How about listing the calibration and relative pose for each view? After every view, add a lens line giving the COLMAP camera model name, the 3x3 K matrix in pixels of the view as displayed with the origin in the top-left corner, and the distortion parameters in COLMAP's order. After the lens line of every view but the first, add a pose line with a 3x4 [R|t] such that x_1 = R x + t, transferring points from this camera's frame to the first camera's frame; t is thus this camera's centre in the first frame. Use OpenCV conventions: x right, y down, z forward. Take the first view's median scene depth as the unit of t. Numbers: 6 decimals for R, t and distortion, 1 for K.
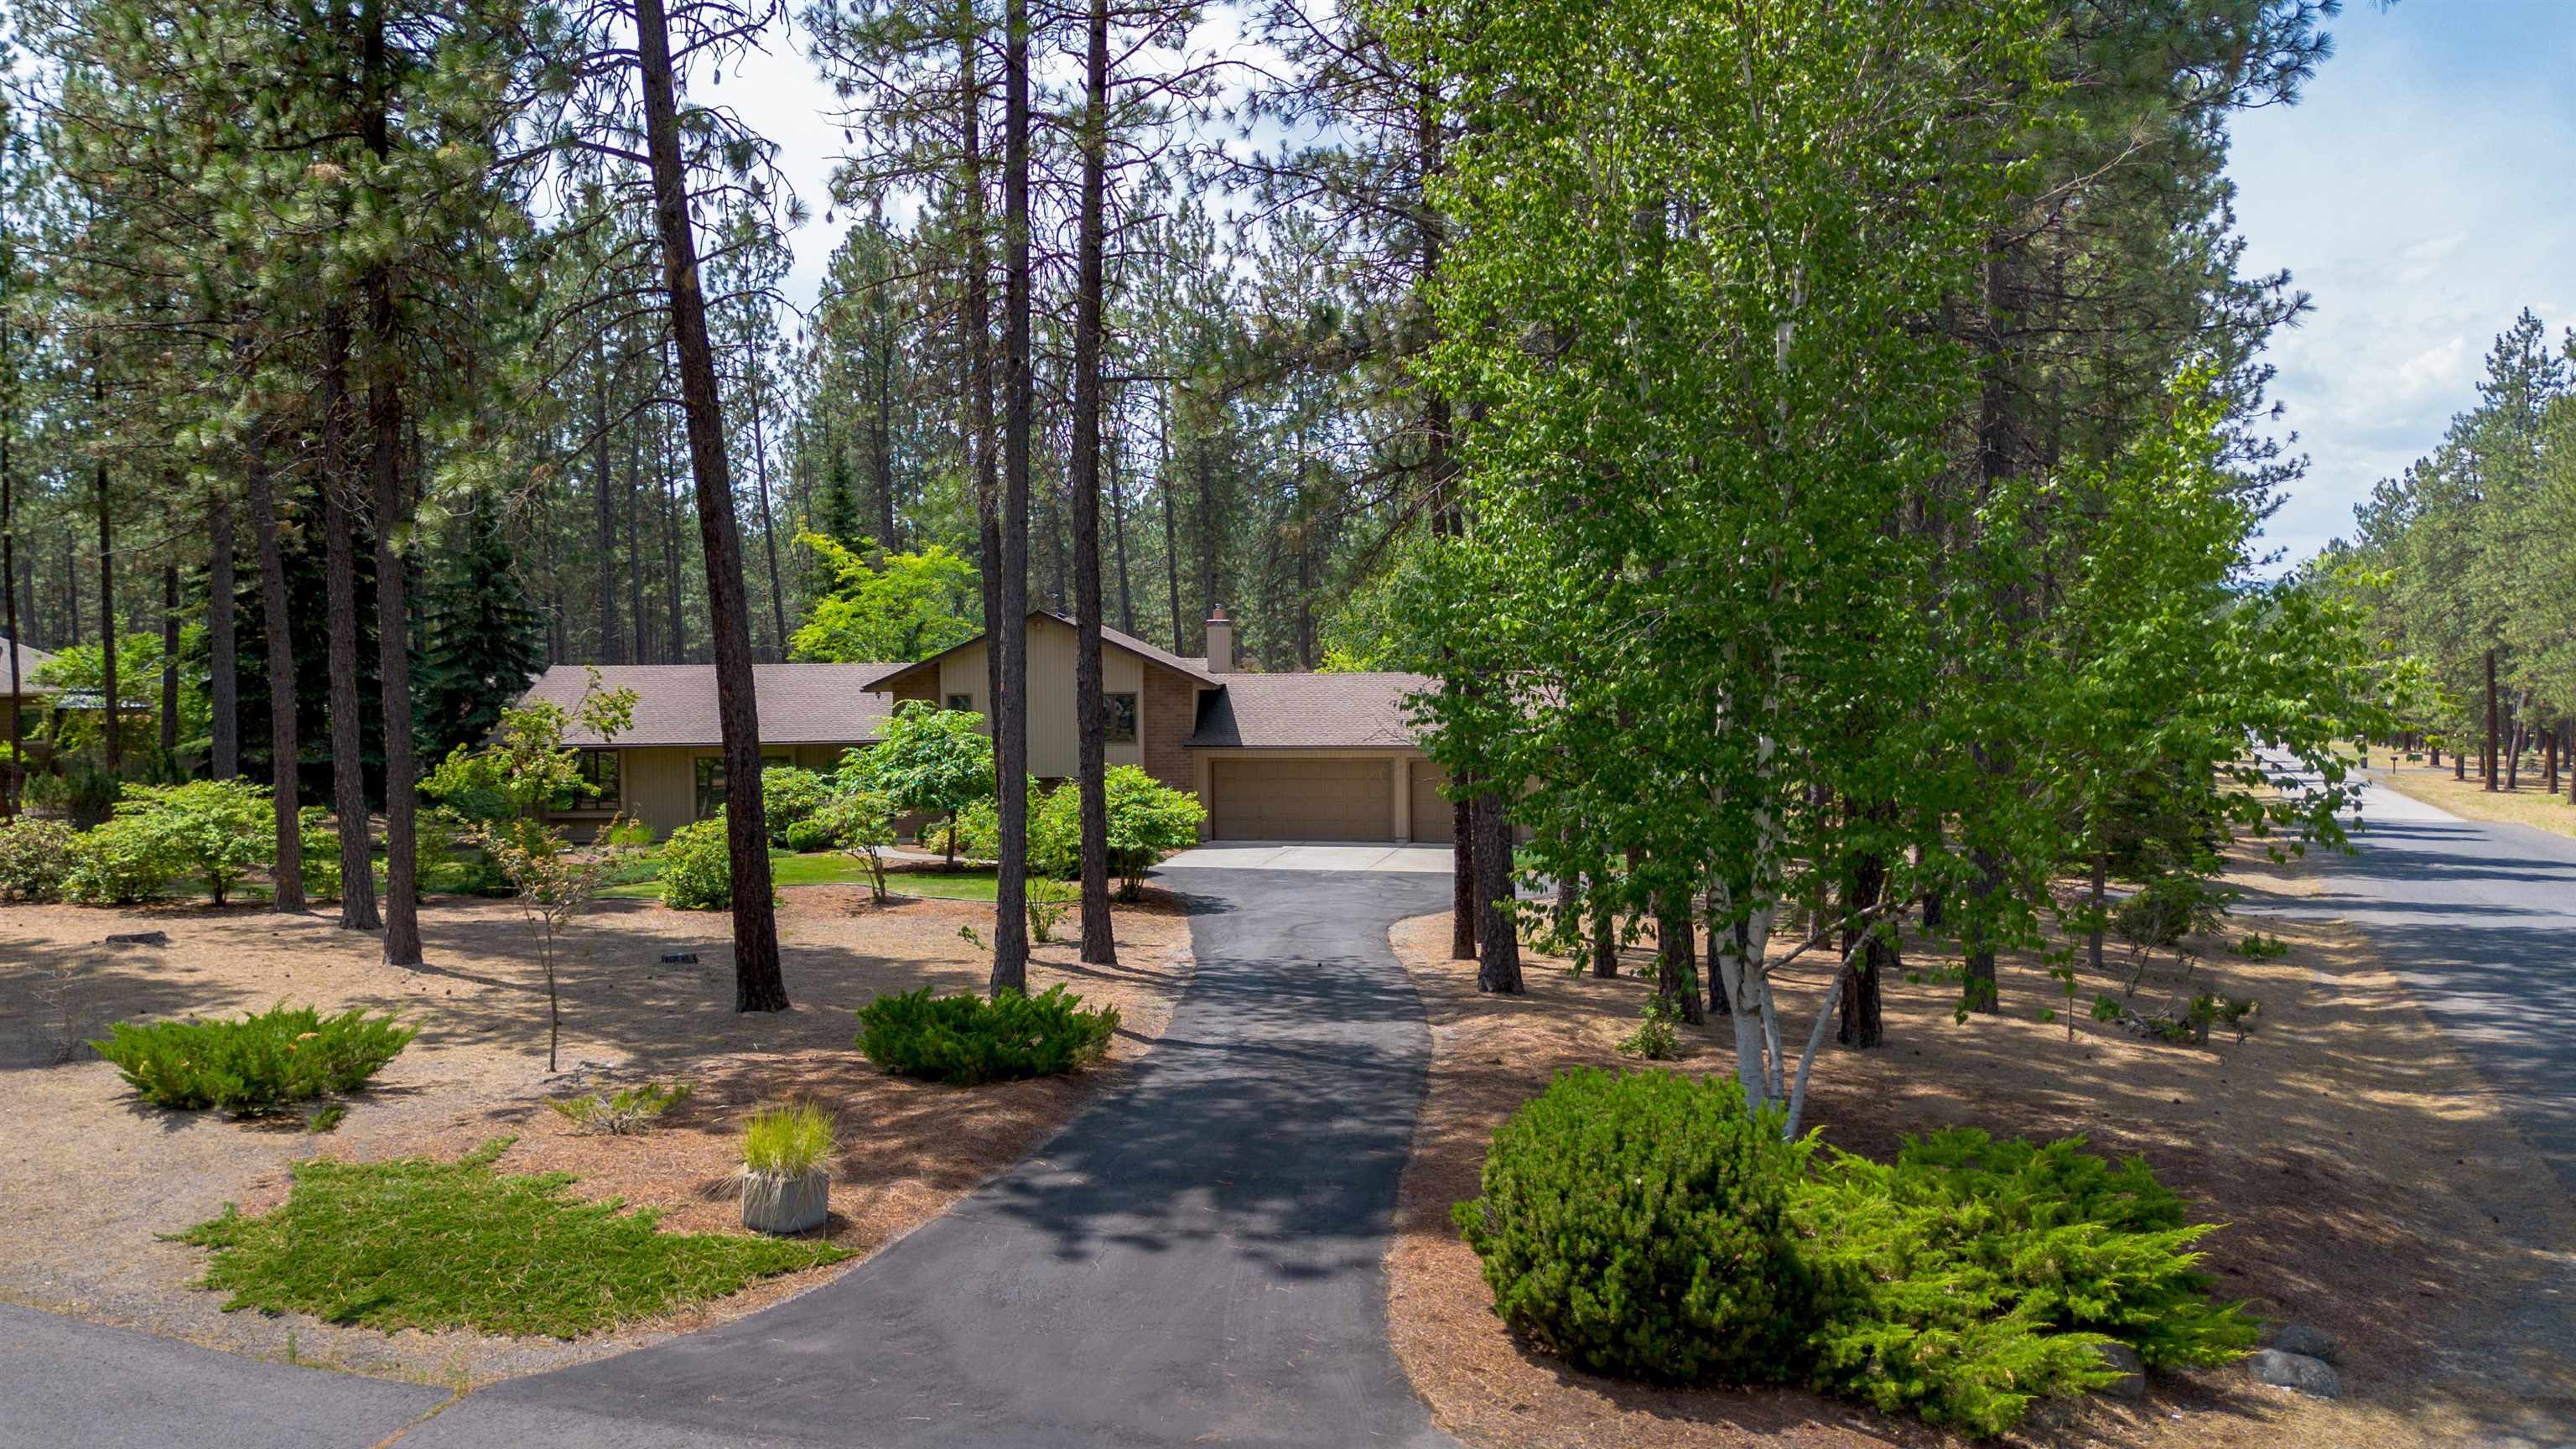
lens RADIAL K [[1928.9, 0, 1289.3], [0, 1928.9, 790.0], [0, 0, 1]] dist [0.007367, 0.000390]
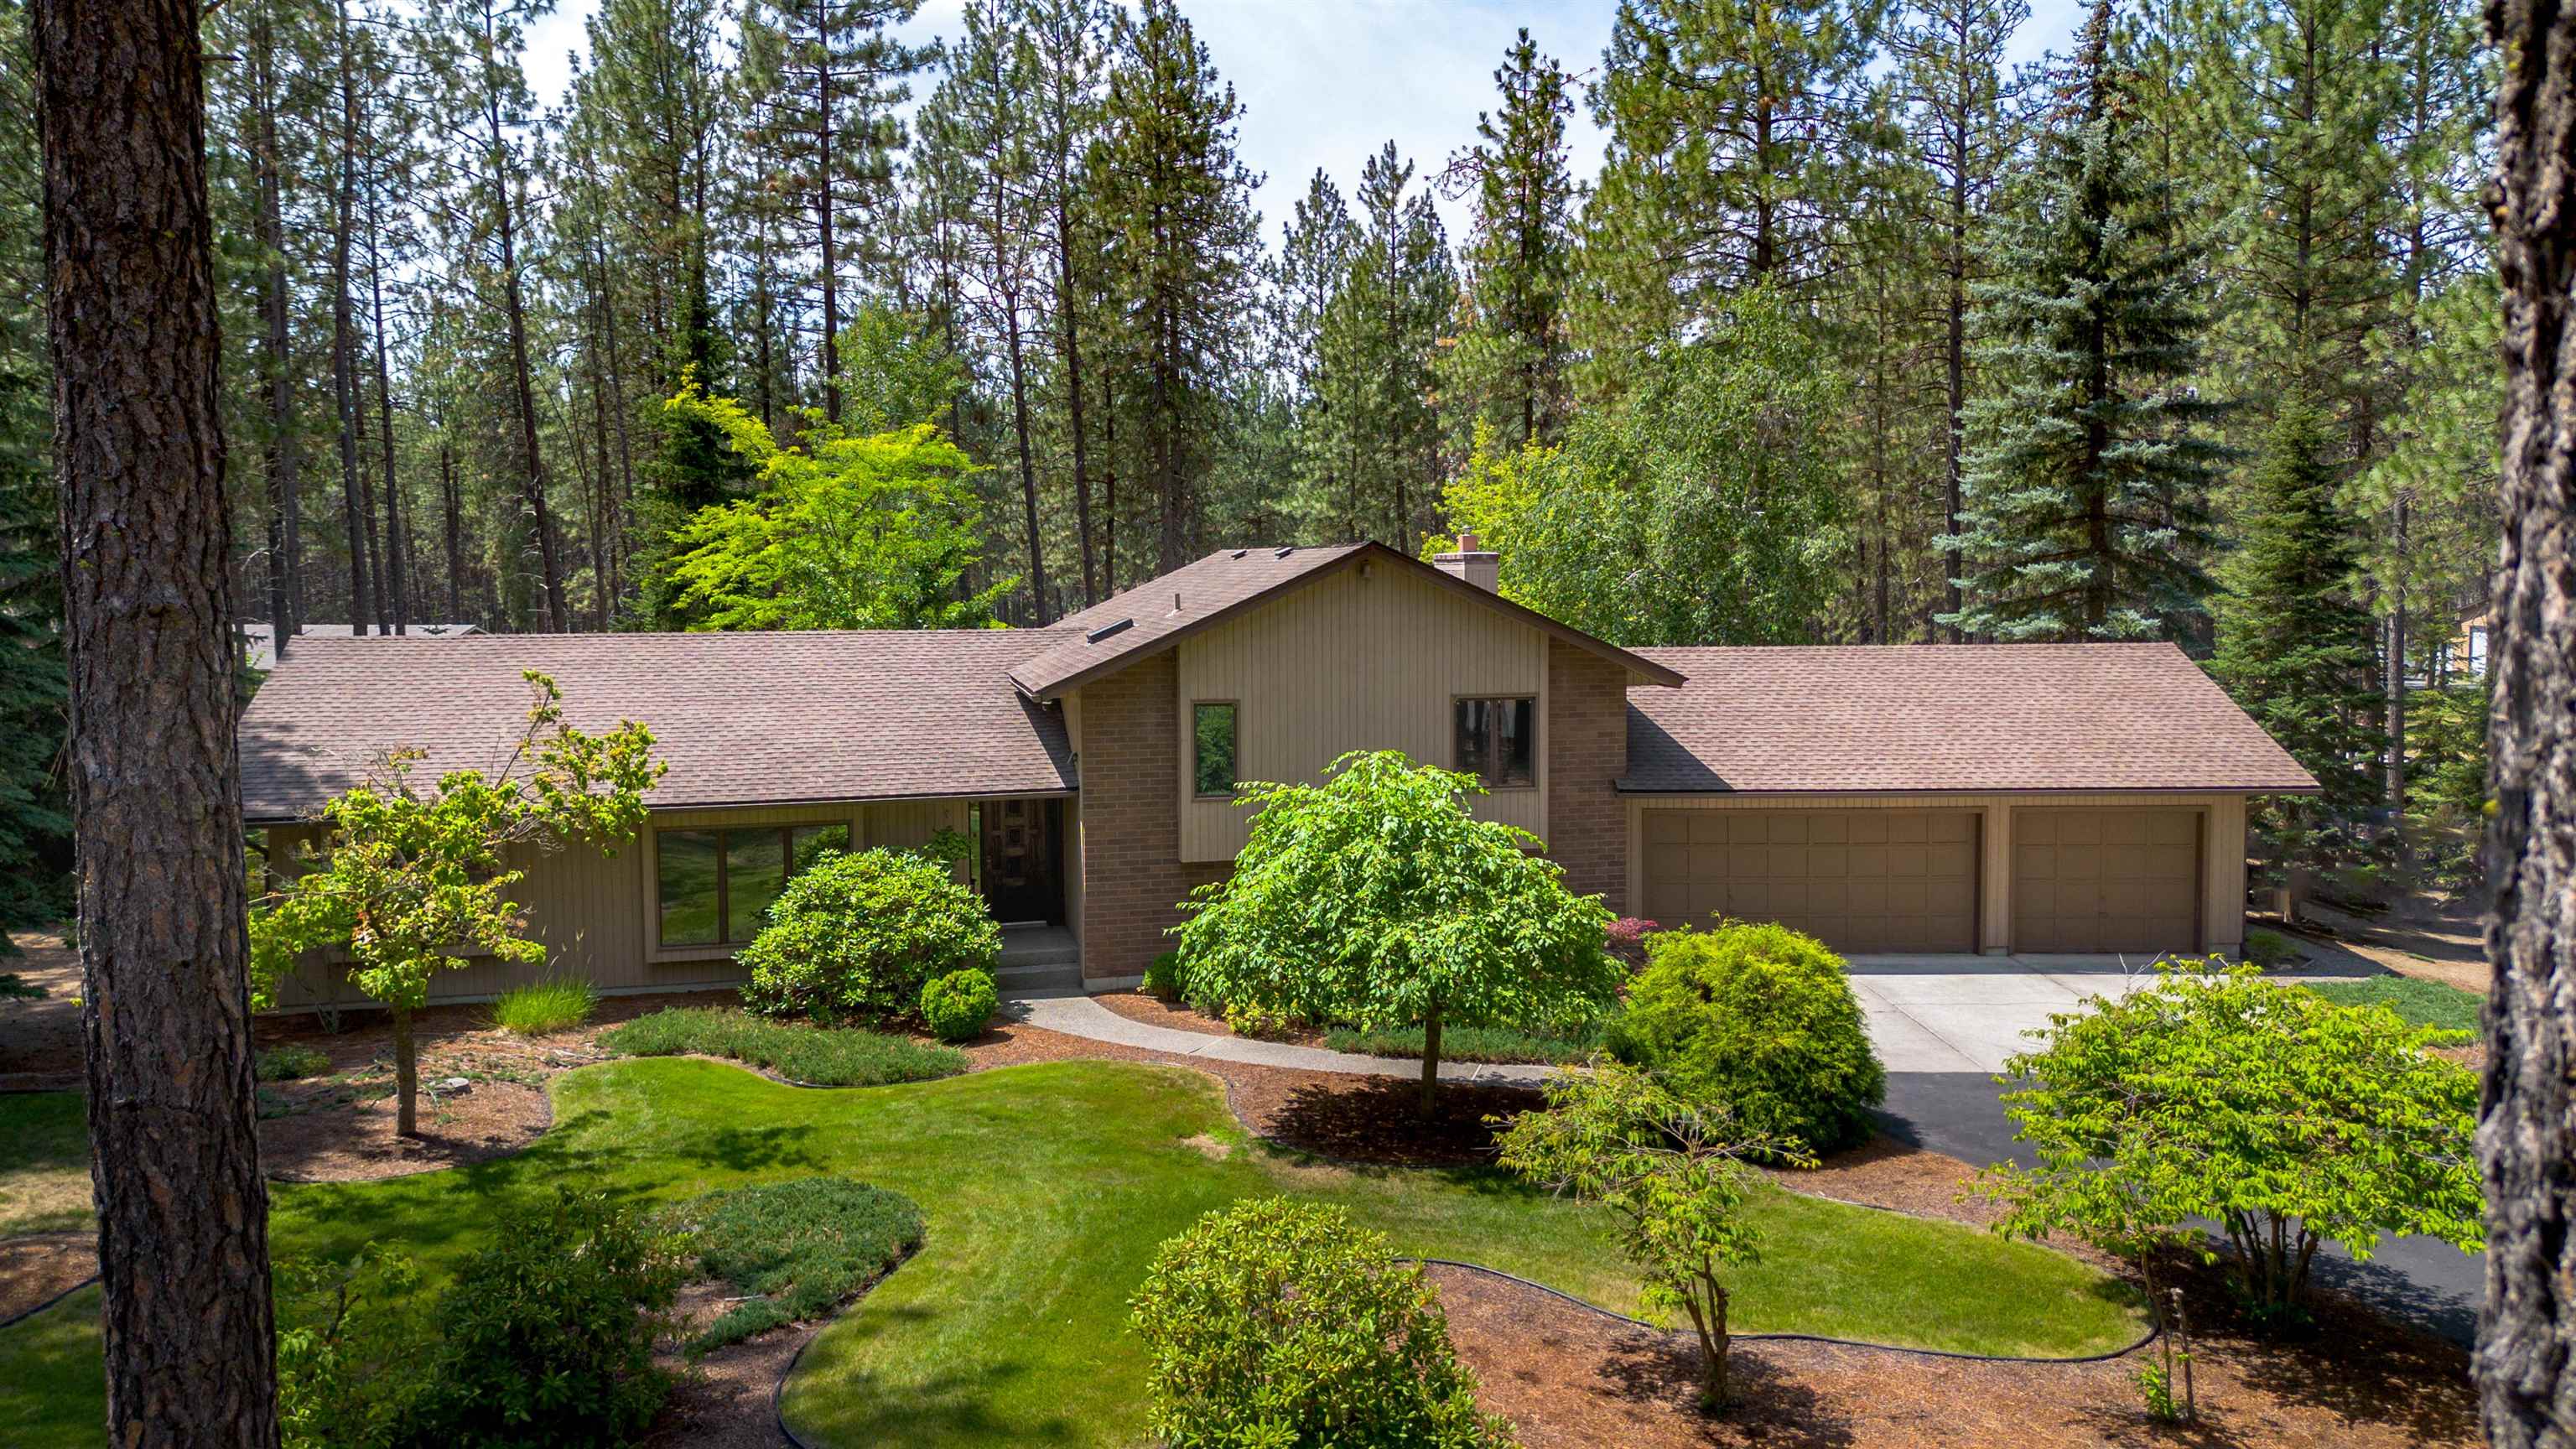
lens RADIAL K [[1812.2, 0, 1277.4], [0, 1812.2, 721.0], [0, 0, 1]] dist [0.024904, -0.001853]
pose [[0.970454, -0.012776, 0.240947, -0.208755], [0.008481, 0.999786, 0.018856, -0.040965], [-0.241137, -0.016255, 0.970355, 0.399642]]
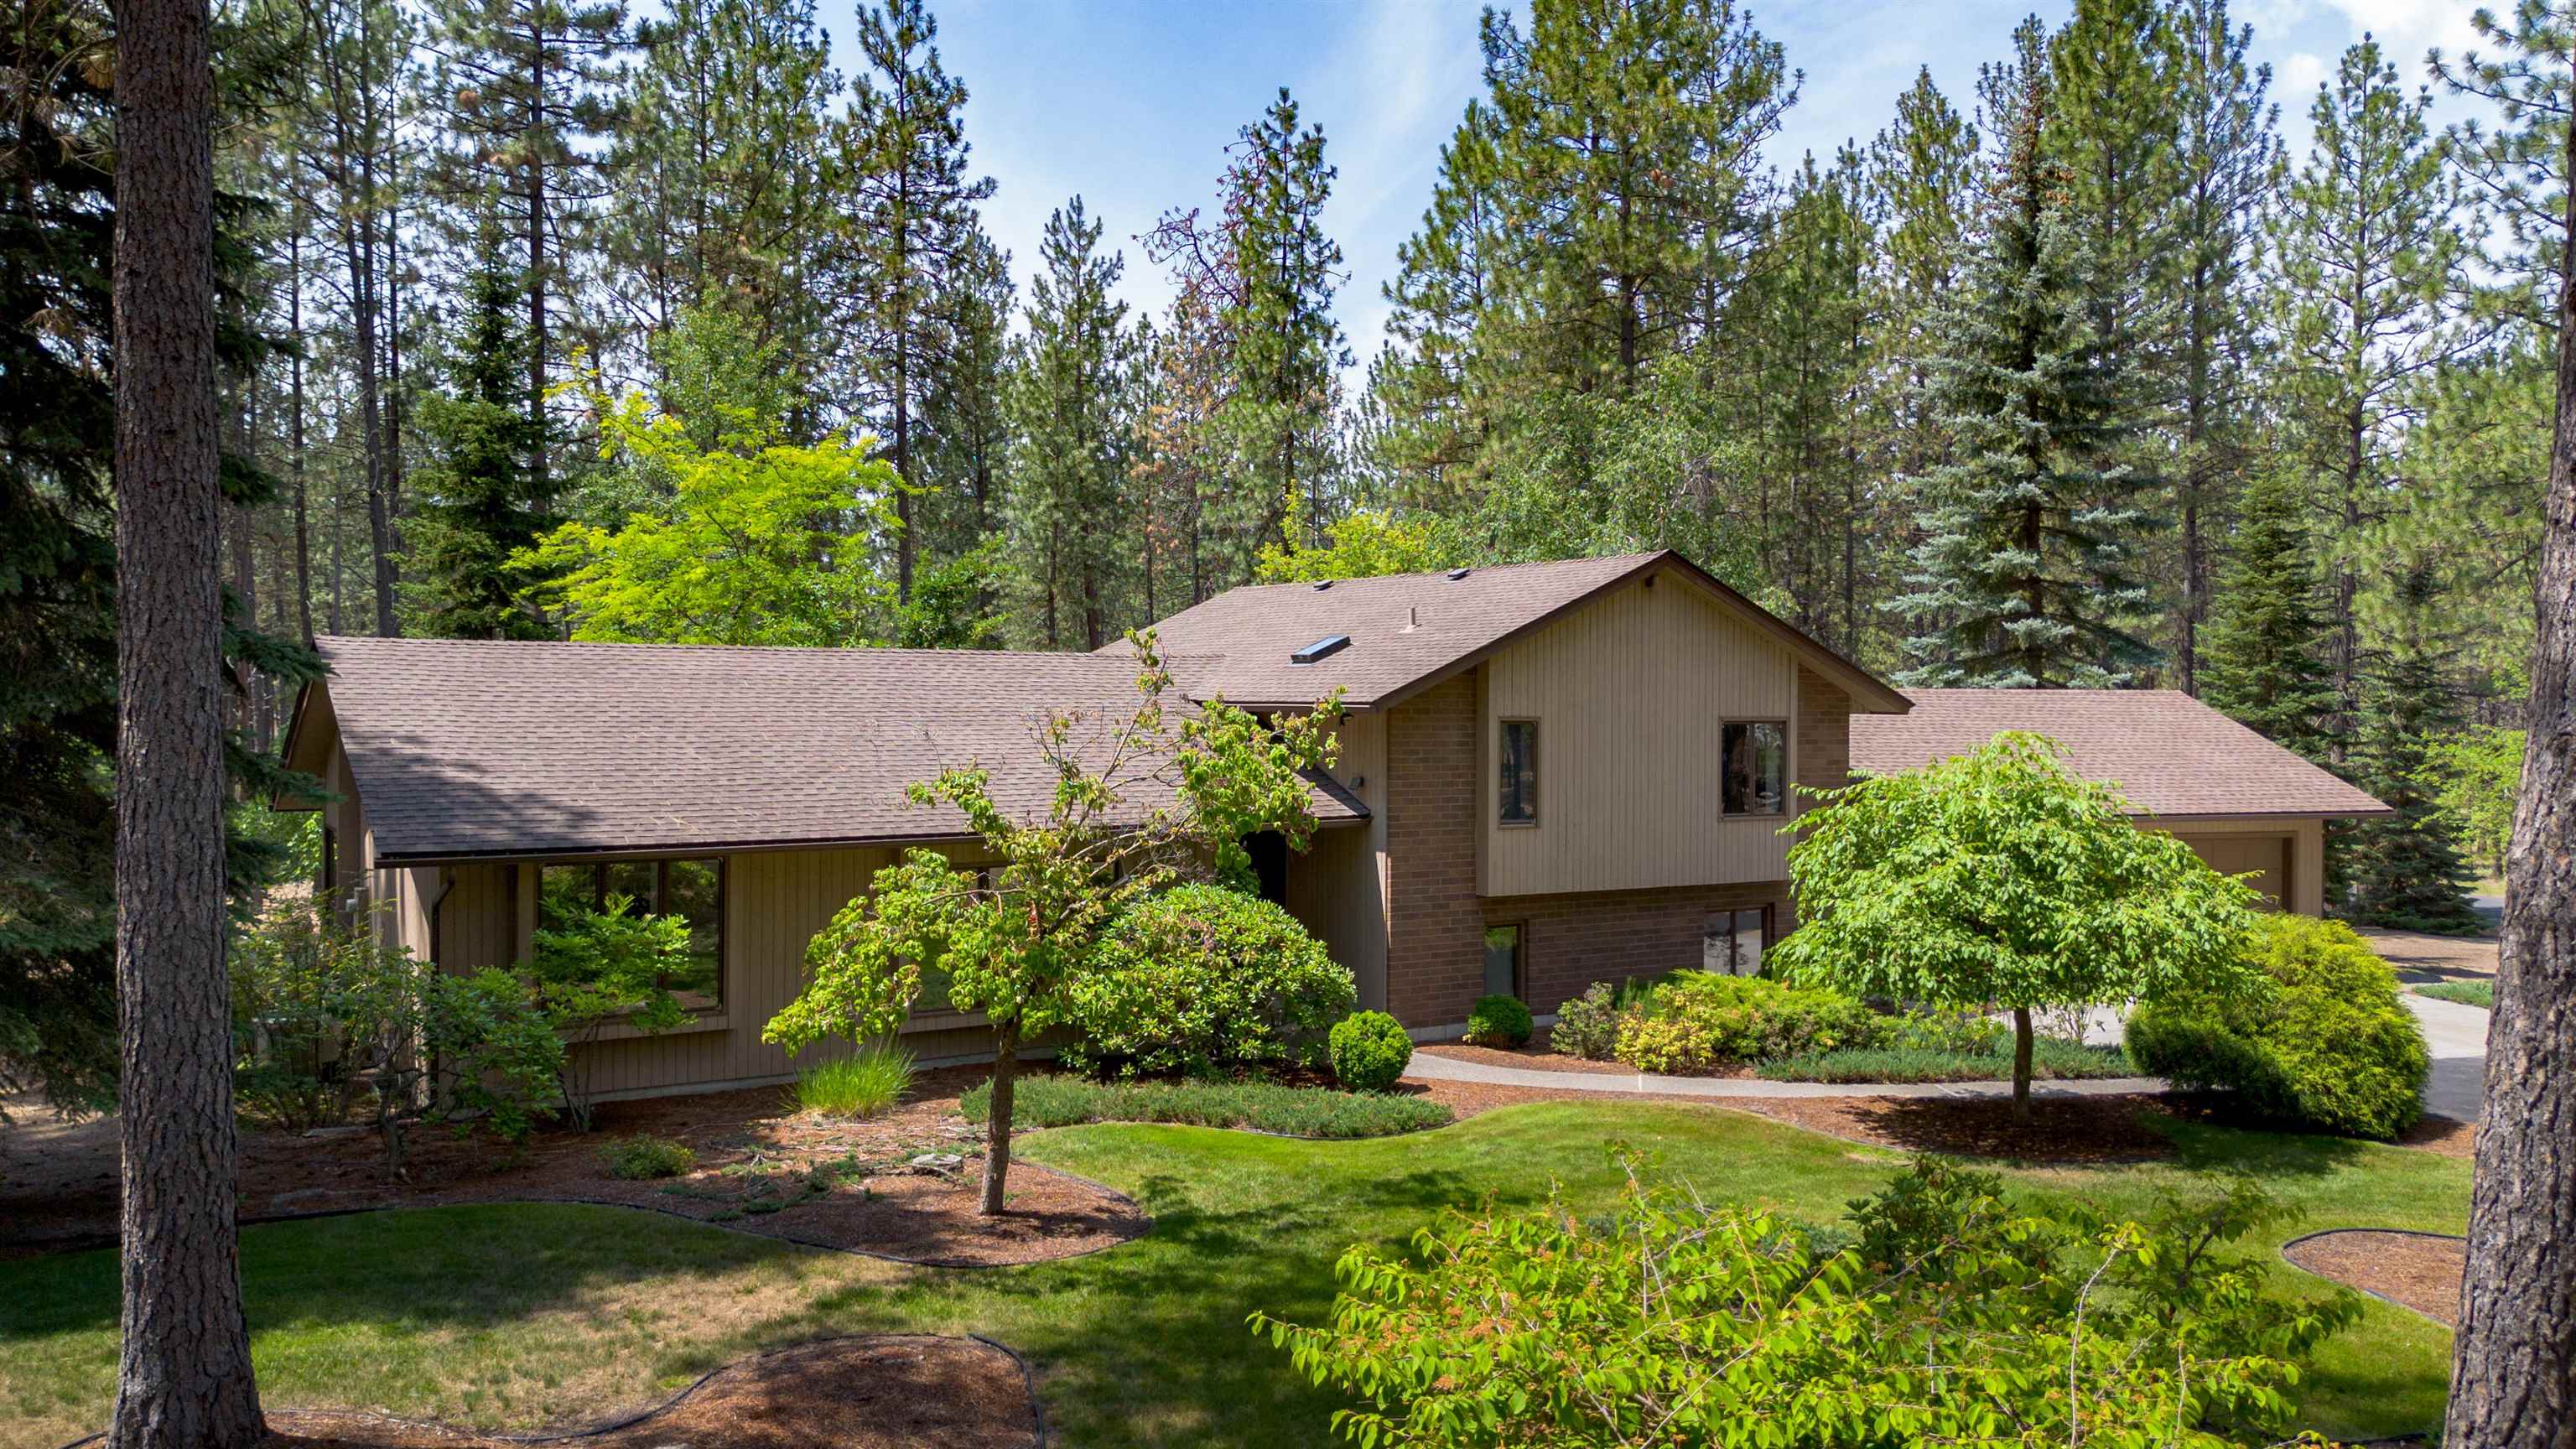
lens RADIAL K [[1934.7, 0, 1288.0], [0, 1934.7, 724.5], [0, 0, 1]] dist [0.053590, 0.000108]
pose [[0.834416, 0.010443, 0.551036, -0.369258], [0.017065, 0.998852, -0.044771, -0.021270], [-0.550871, 0.046761, 0.833280, 0.484073]]
